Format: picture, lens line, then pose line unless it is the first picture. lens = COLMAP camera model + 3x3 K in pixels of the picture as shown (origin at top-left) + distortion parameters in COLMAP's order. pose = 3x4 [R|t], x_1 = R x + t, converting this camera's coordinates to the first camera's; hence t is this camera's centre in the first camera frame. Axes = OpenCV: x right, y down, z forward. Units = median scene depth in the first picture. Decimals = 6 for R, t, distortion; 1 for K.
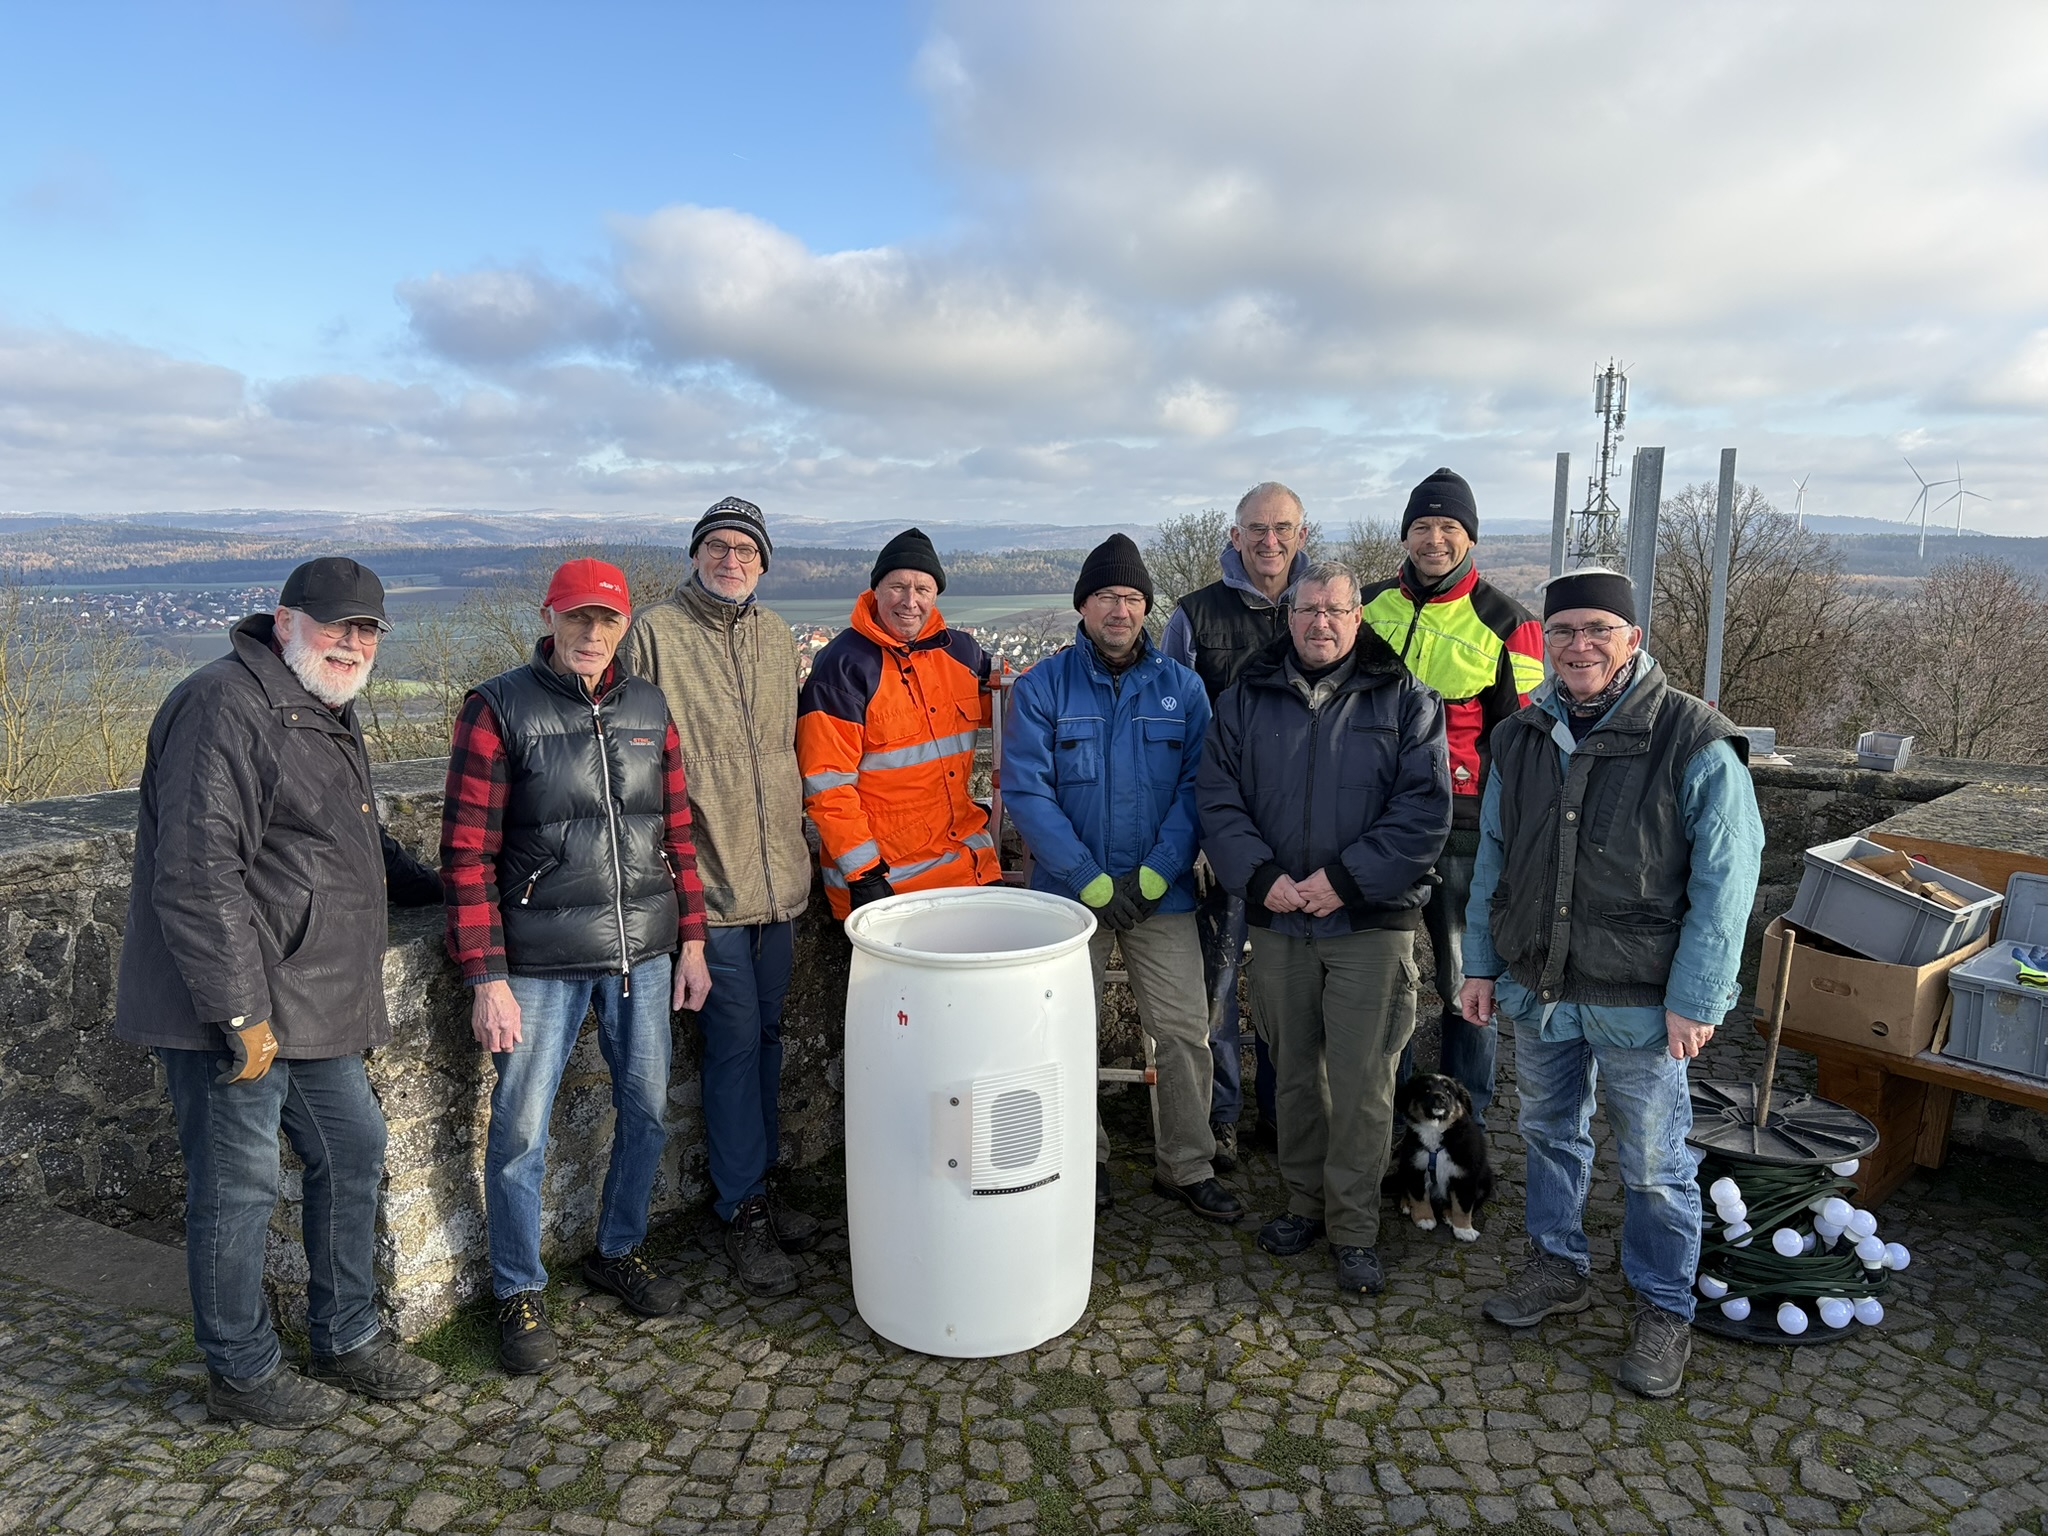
lens RADIAL K [[1523.2, 0, 1015.2], [0, 1523.2, 782.4], [0, 0, 1]] dist [0.069839, -0.082565]
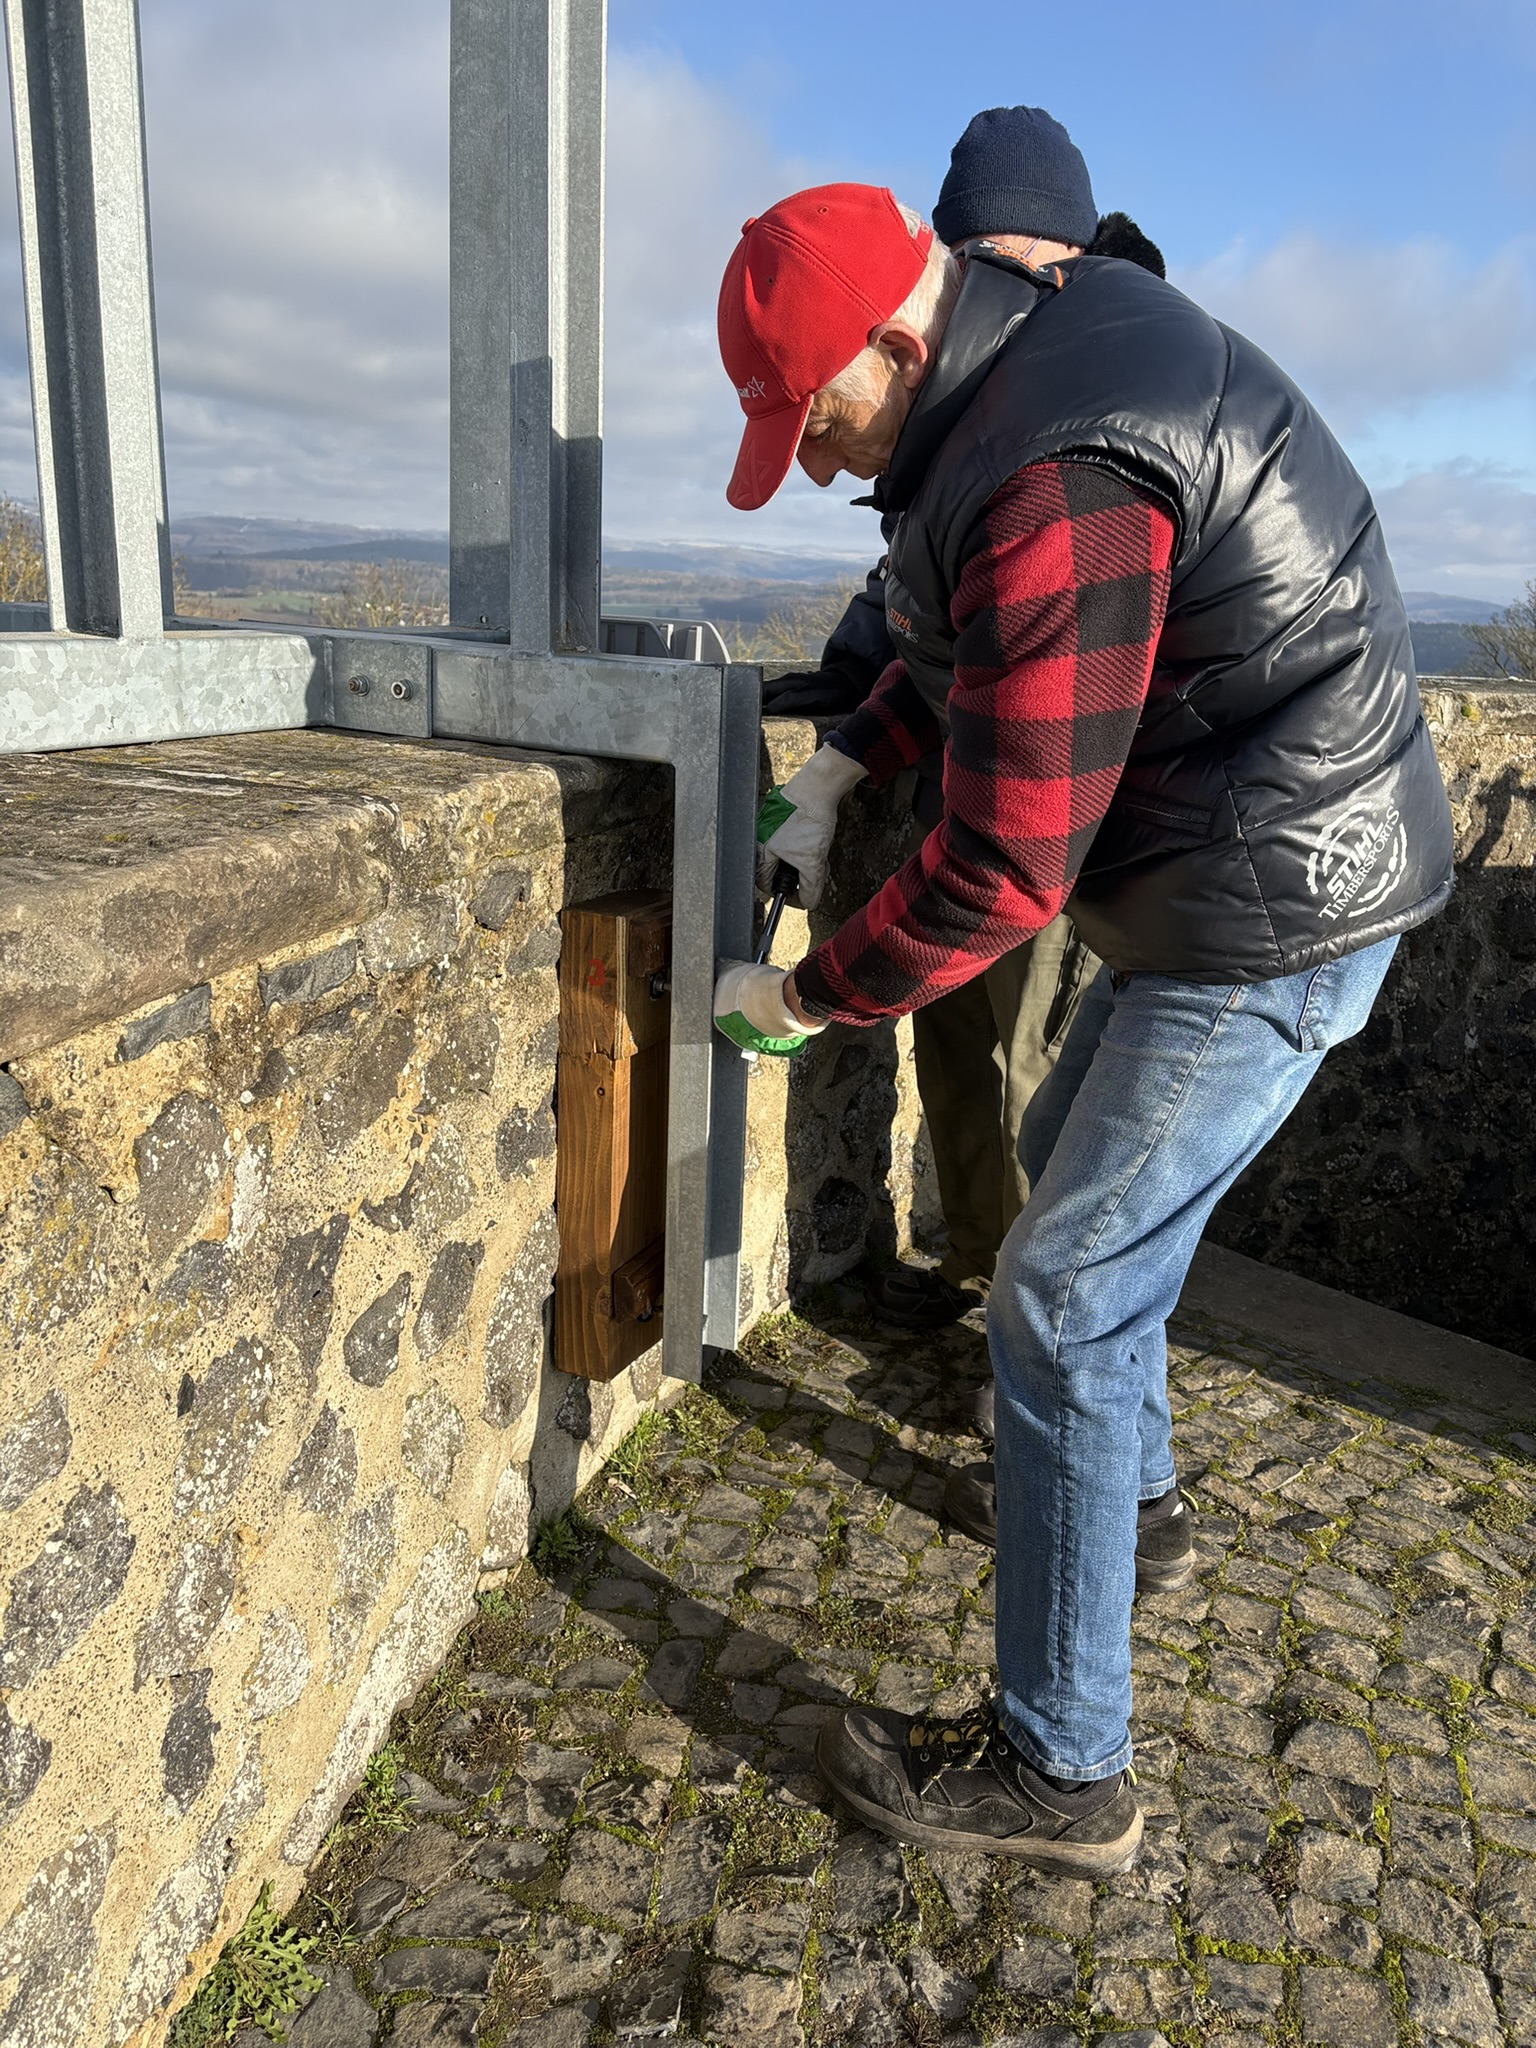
lens RADIAL K [[1558.0, 0, 773.8], [0, 1558.0, 987.7], [0, 0, 1]] dist [0.076355, -0.066432]
pose [[0.945821, 0.127661, -0.298538, -0.685213], [-0.099446, 0.989172, 0.107927, 0.137416], [0.309084, -0.072392, 0.948276, 0.317300]]
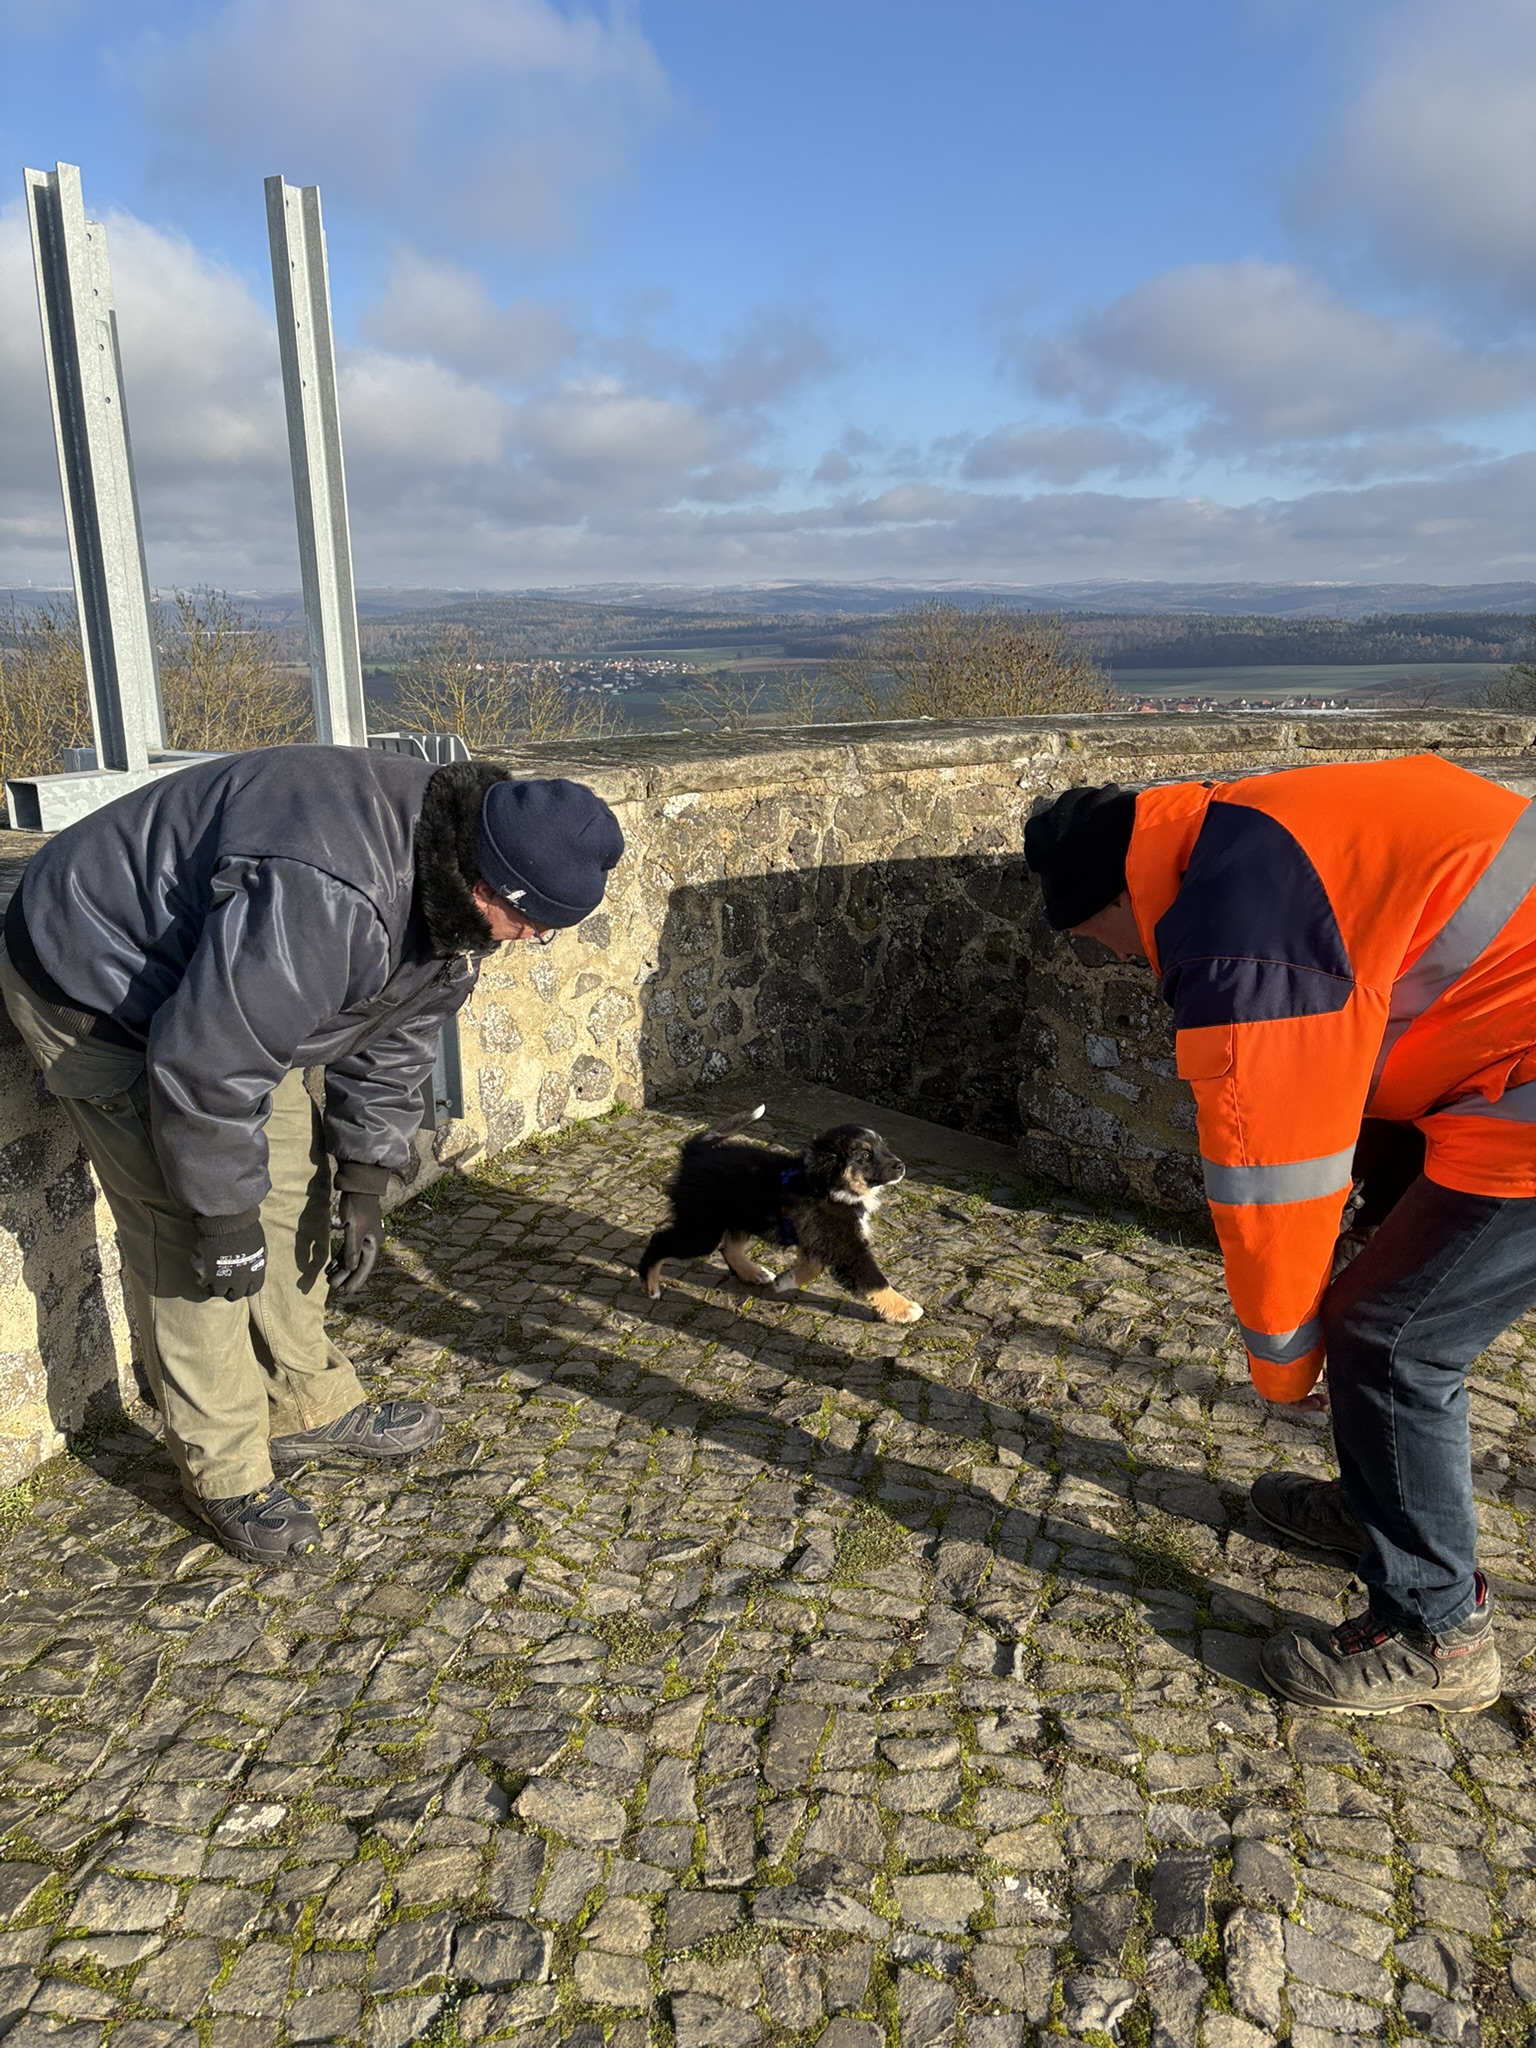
lens RADIAL K [[1523.2, 0, 747.2], [0, 1523.2, 1029.6], [0, 0, 1]] dist [0.069839, -0.082565]
pose [[0.927713, 0.089142, -0.362495, -0.316927], [-0.047356, 0.991328, 0.122582, 0.130380], [0.370279, -0.096555, 0.923889, -0.037752]]
